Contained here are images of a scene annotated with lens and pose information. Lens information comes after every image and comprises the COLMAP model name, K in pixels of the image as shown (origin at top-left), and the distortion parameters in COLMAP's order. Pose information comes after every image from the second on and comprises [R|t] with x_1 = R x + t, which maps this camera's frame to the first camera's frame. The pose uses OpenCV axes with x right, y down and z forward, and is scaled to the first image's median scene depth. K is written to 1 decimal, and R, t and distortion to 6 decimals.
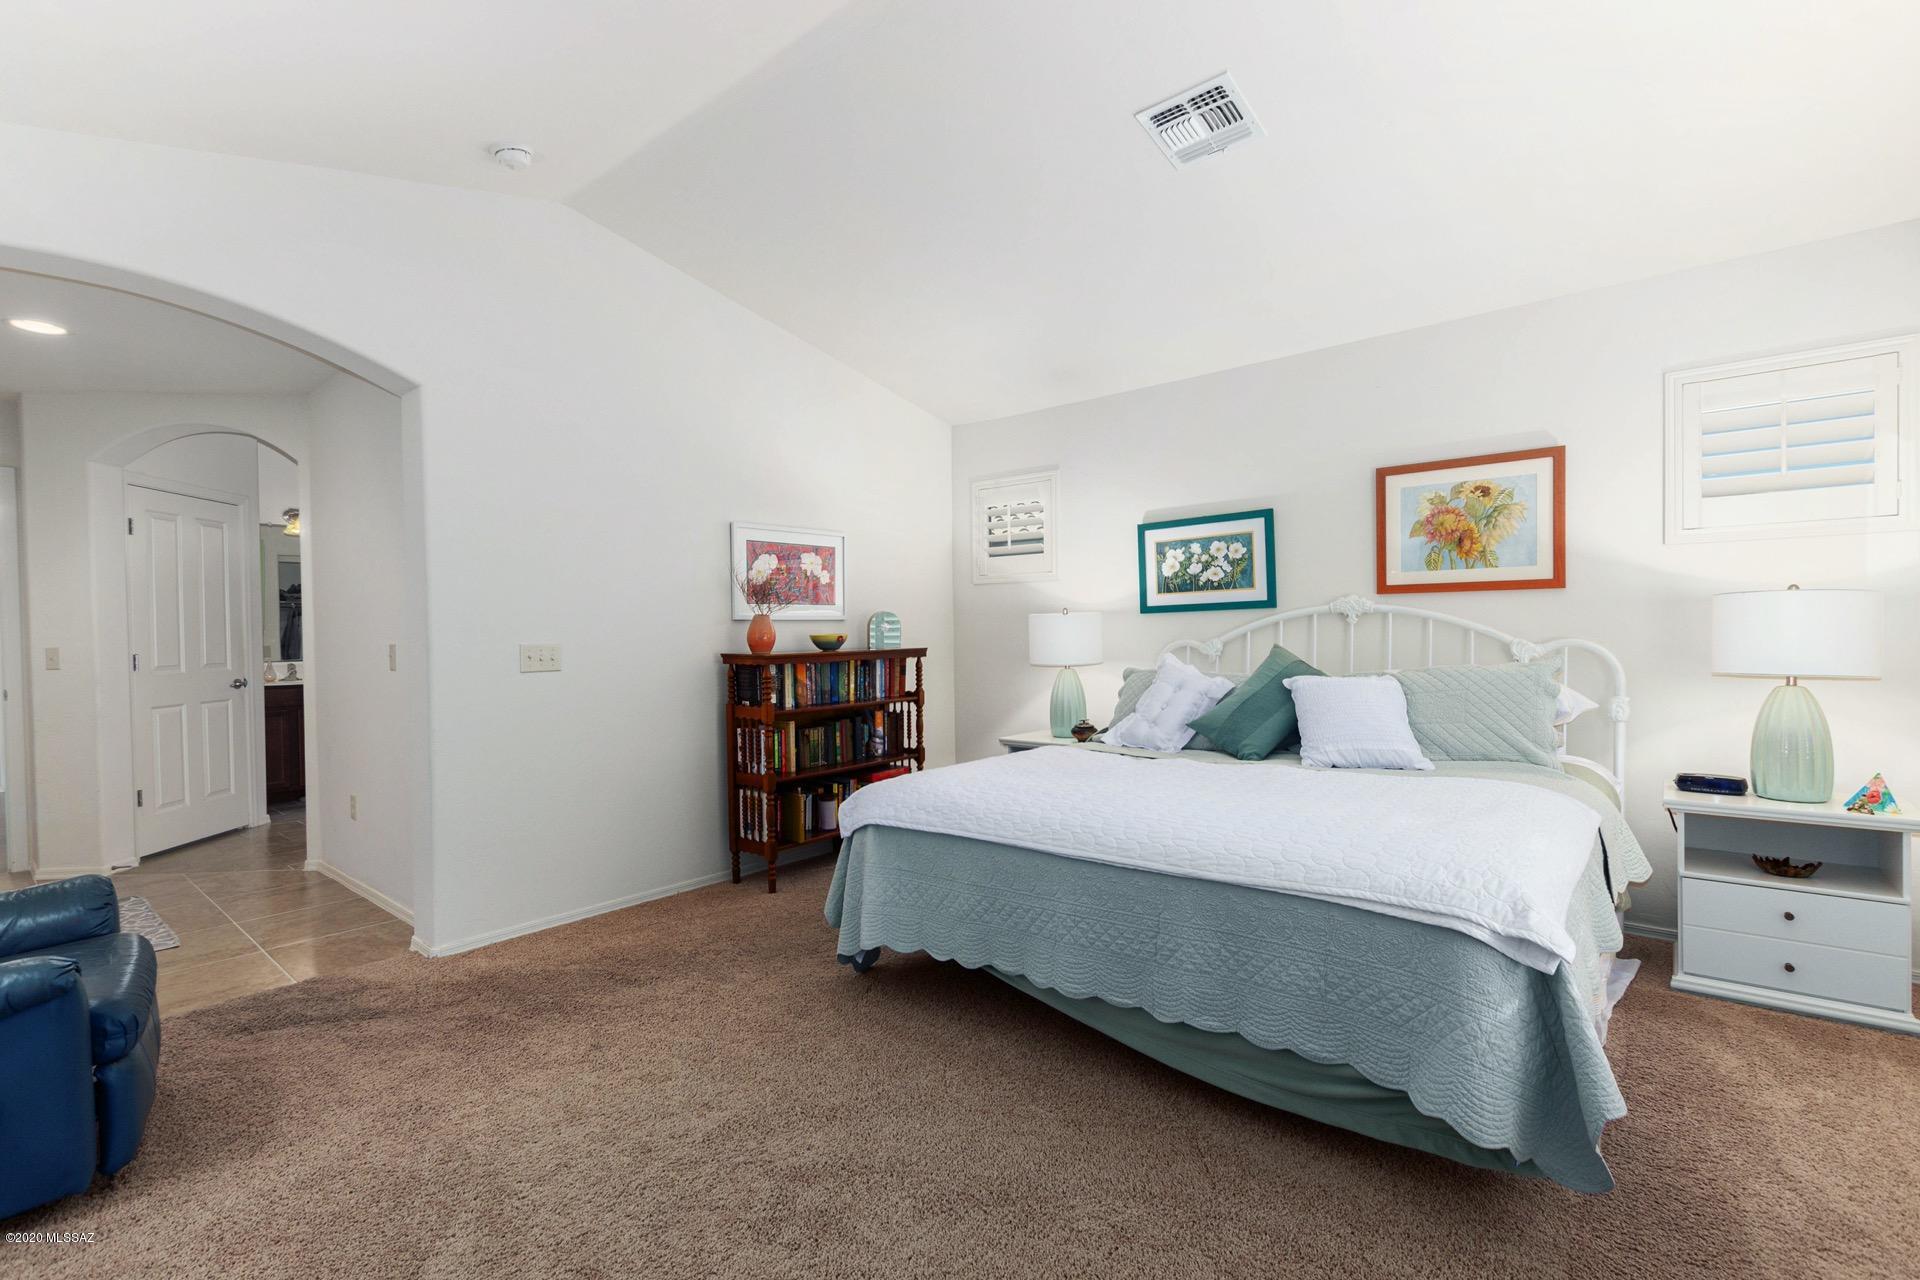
lens RADIAL K [[872.0, 0, 958.6], [0, 872.0, 639.3], [0, 0, 1]] dist [0.010987, -0.004684]
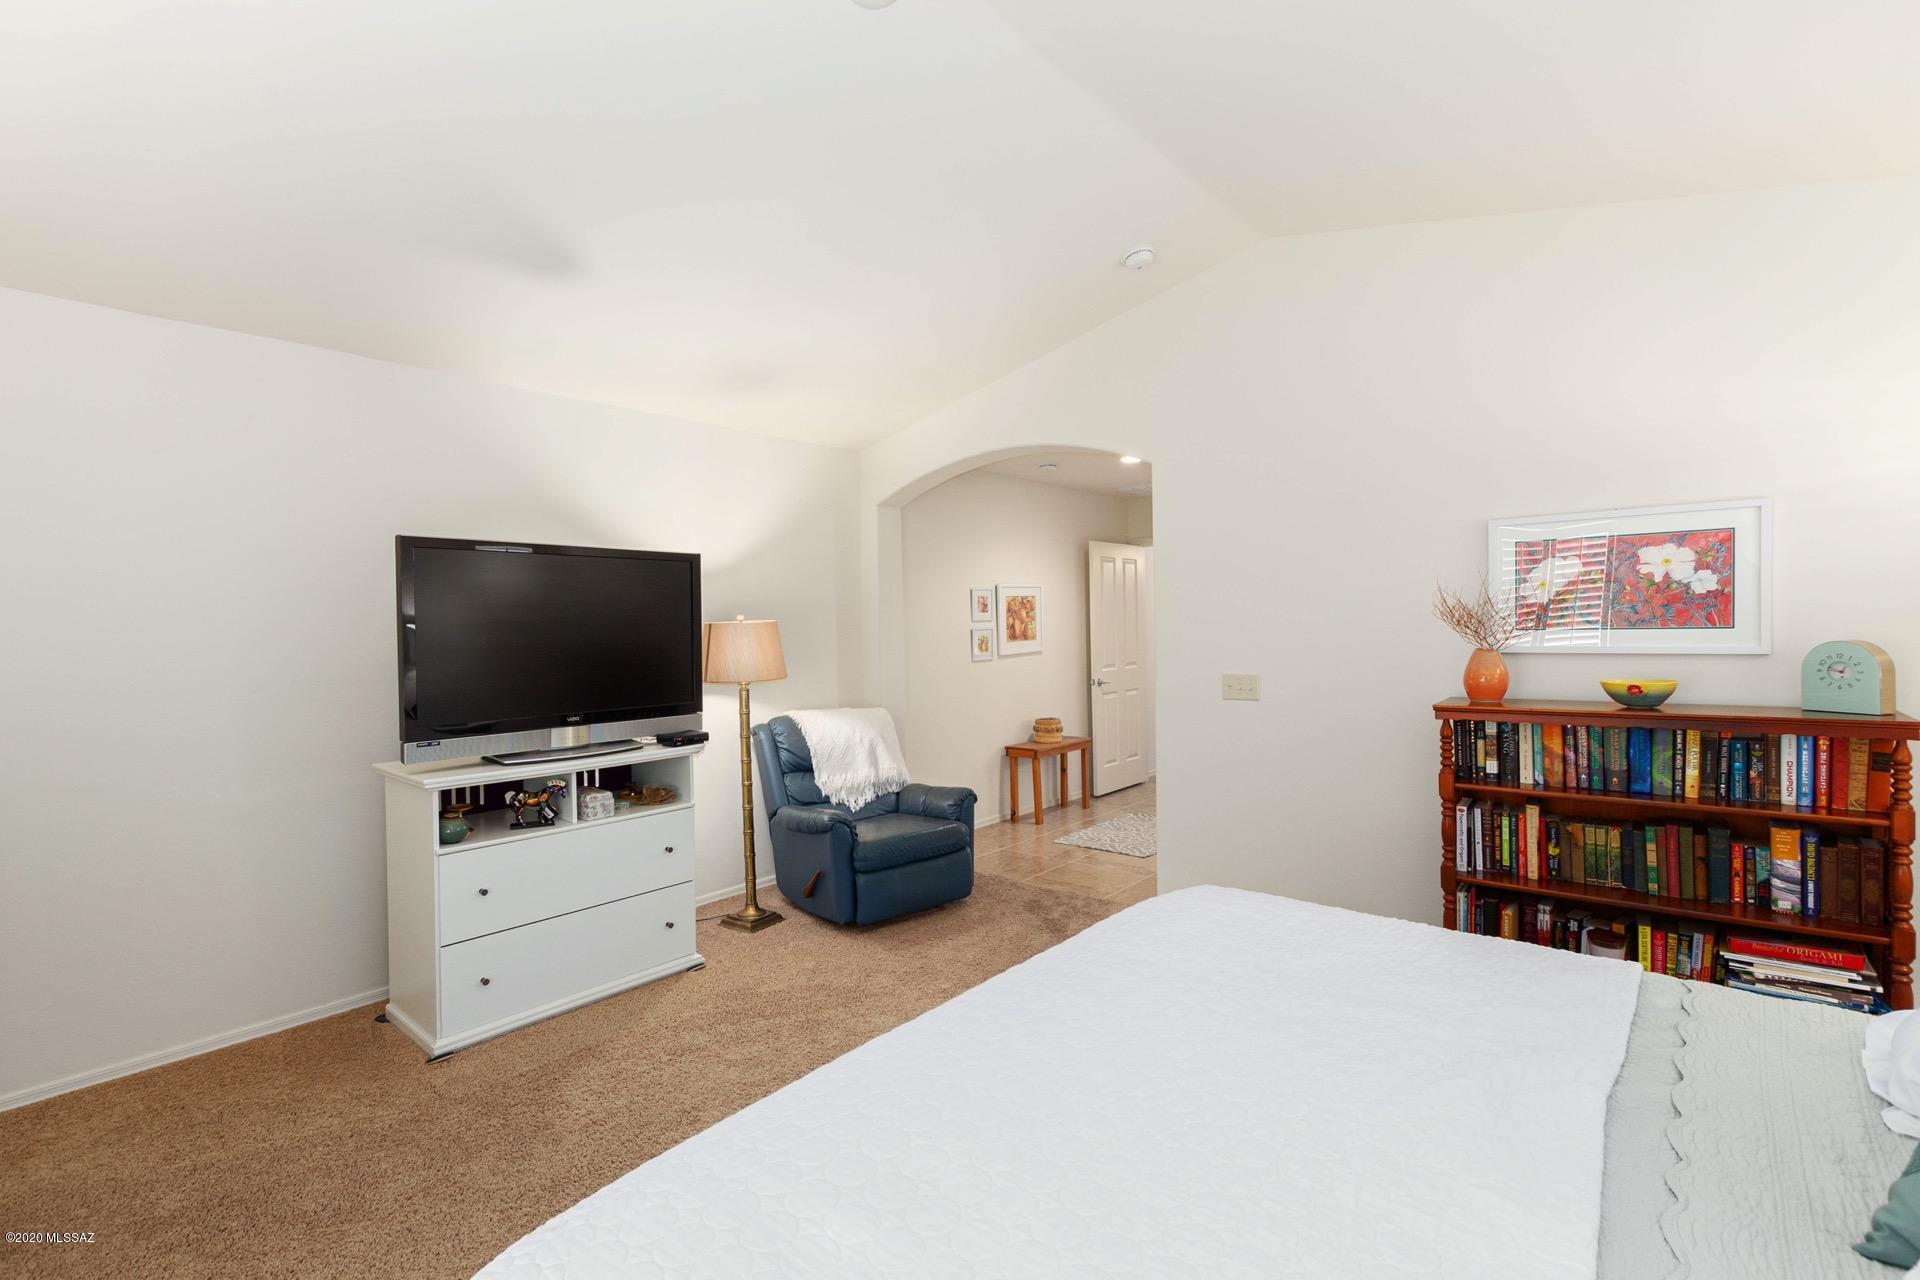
lens RADIAL K [[872.0, 0, 960.6], [0, 872.0, 637.7], [0, 0, 1]] dist [0.010987, -0.004684]
pose [[0.011499, 0.026633, -0.999579, 0.459323], [0.002174, 0.999642, 0.026659, -0.053184], [0.999932, -0.002480, 0.011437, 0.516723]]
